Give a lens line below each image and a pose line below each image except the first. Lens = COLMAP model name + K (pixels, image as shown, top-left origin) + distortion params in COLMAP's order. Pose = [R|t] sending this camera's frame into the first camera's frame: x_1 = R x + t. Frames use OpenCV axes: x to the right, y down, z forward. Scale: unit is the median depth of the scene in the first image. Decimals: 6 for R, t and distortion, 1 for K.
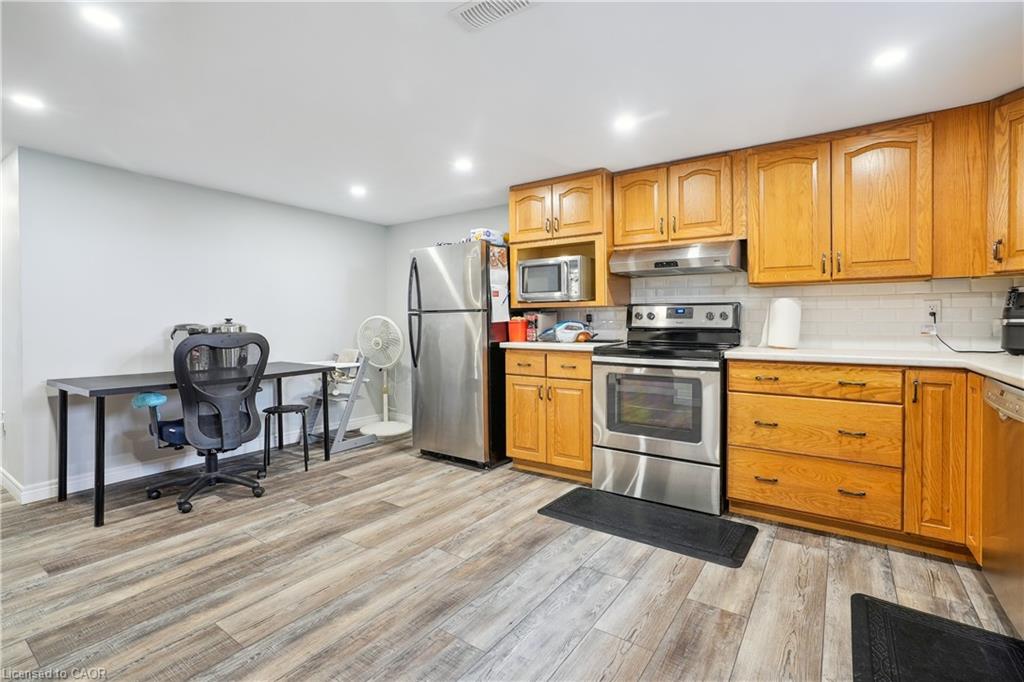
lens RADIAL K [[472.6, 0, 505.2], [0, 472.6, 322.8], [0, 0, 1]] dist [-0.036495, 0.018008]
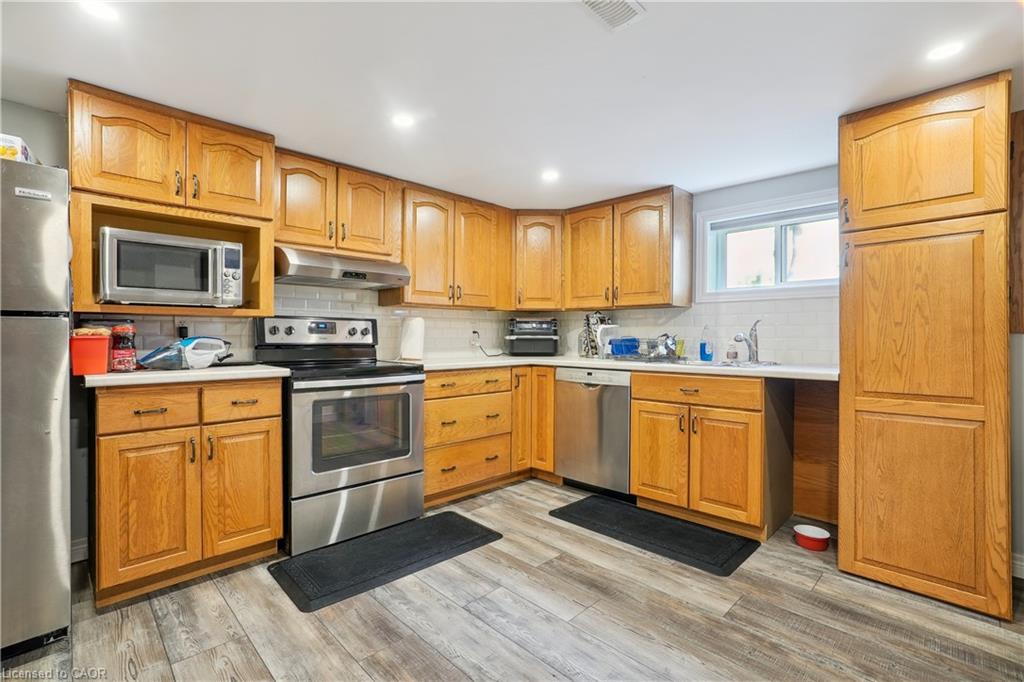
lens RADIAL K [[472.6, 0, 507.7], [0, 472.6, 335.8], [0, 0, 1]] dist [-0.036495, 0.018008]
pose [[0.169855, 0.003057, 0.985464, -0.649241], [0.000976, 0.999994, -0.003270, -0.002566], [-0.985469, 0.001517, 0.169851, 0.685745]]
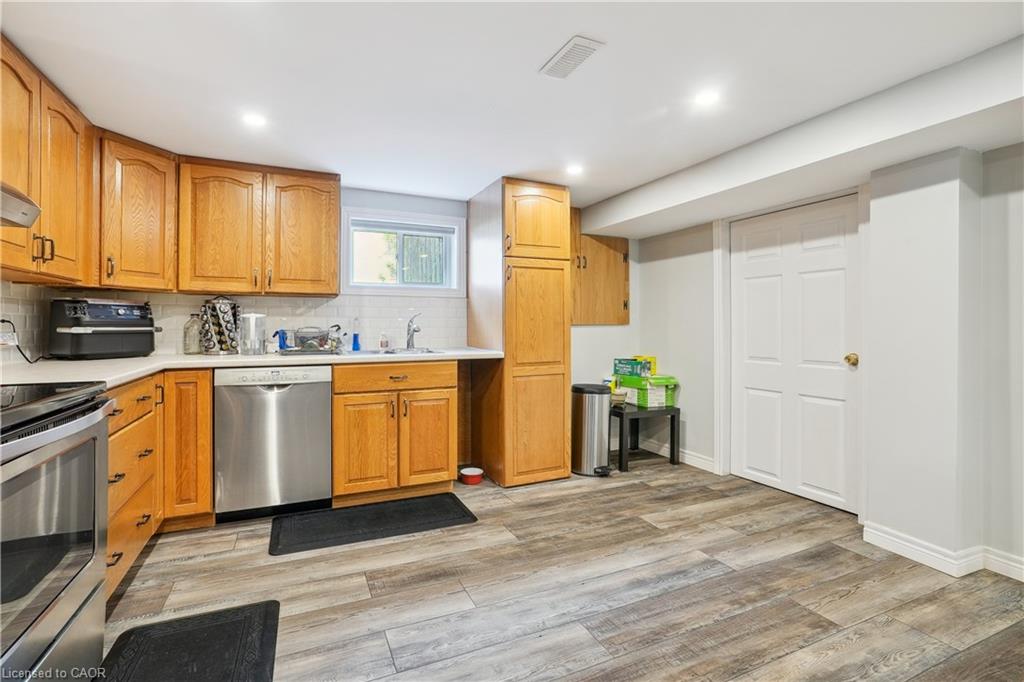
lens RADIAL K [[472.6, 0, 504.8], [0, 472.6, 324.1], [0, 0, 1]] dist [-0.036495, 0.018008]
pose [[-0.867613, 0.005035, 0.497215, -0.304461], [0.003991, 0.999987, -0.003163, -0.008498], [-0.497224, -0.000760, -0.867622, 1.387076]]
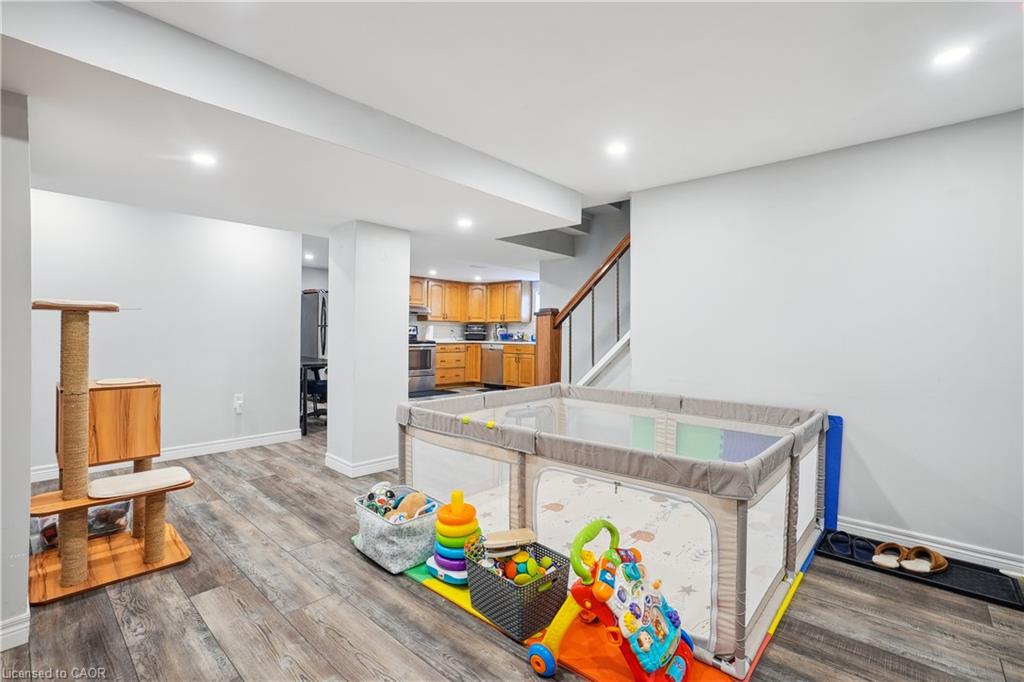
lens RADIAL K [[472.6, 0, 507.8], [0, 472.6, 334.9], [0, 0, 1]] dist [-0.036495, 0.018008]
pose [[0.122535, 0.004062, 0.992456, -3.173579], [-0.007634, 0.999966, -0.003150, 0.025517], [-0.992435, -0.007191, 0.122562, 0.065590]]
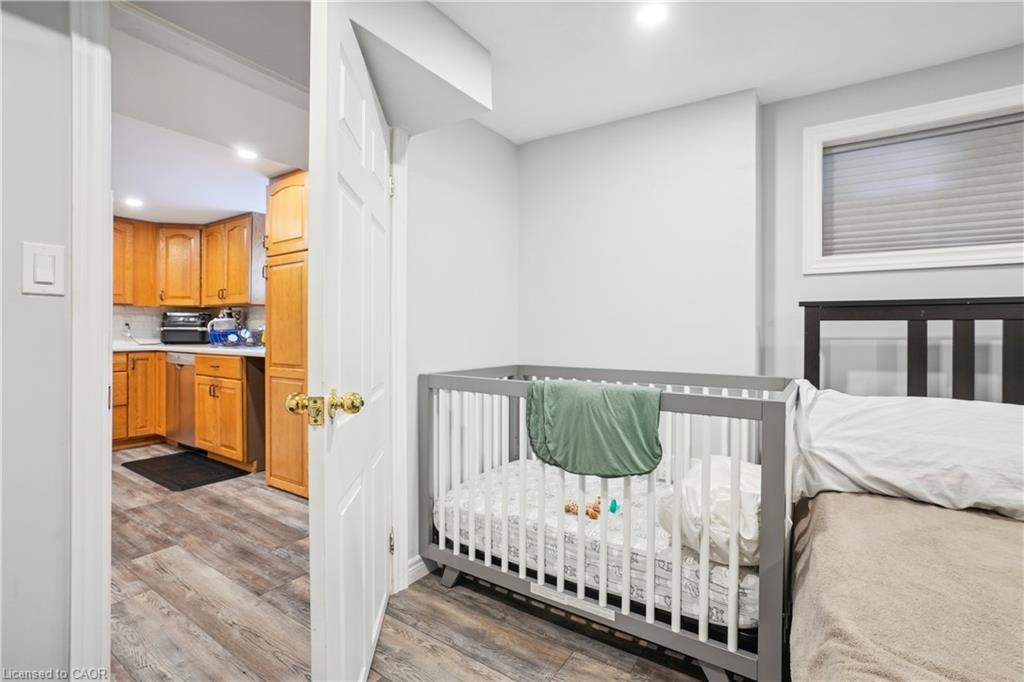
lens RADIAL K [[472.6, 0, 510.1], [0, 472.6, 337.5], [0, 0, 1]] dist [-0.036495, 0.018008]
pose [[-0.022382, -0.010926, 0.999690, -1.025265], [-0.000989, 0.999940, 0.010906, 0.011460], [-0.999749, -0.000745, -0.022392, -0.507698]]
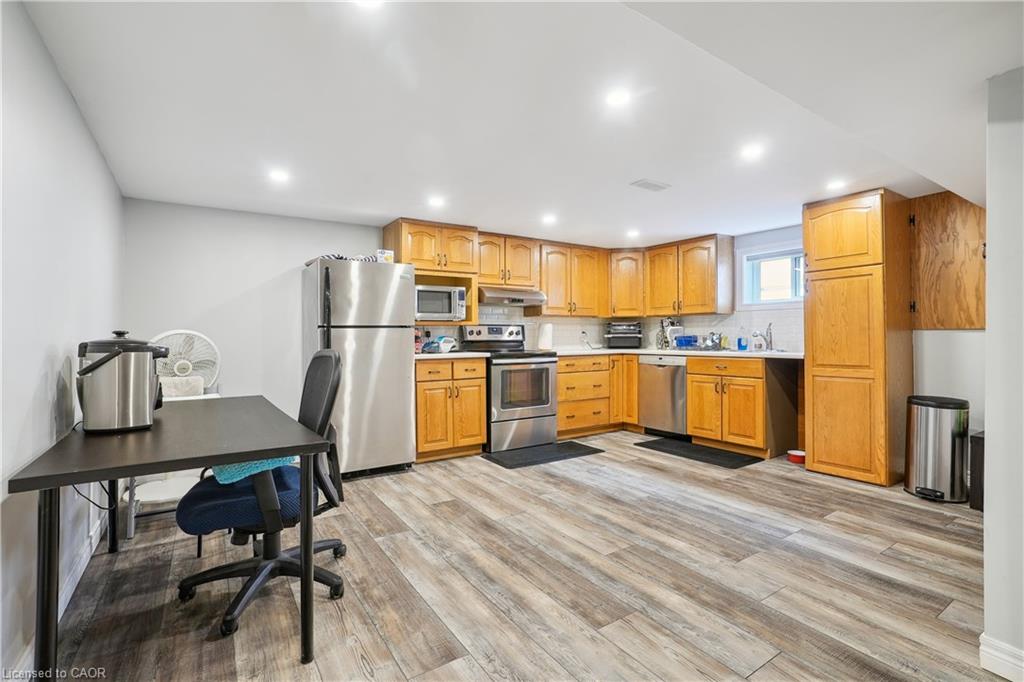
lens RADIAL K [[472.6, 0, 508.6], [0, 472.6, 333.6], [0, 0, 1]] dist [-0.036495, 0.018008]
pose [[0.358960, 0.005997, 0.933334, -1.482225], [0.008861, 0.999912, -0.009832, 0.005504], [-0.933311, 0.011799, 0.358875, 0.560822]]
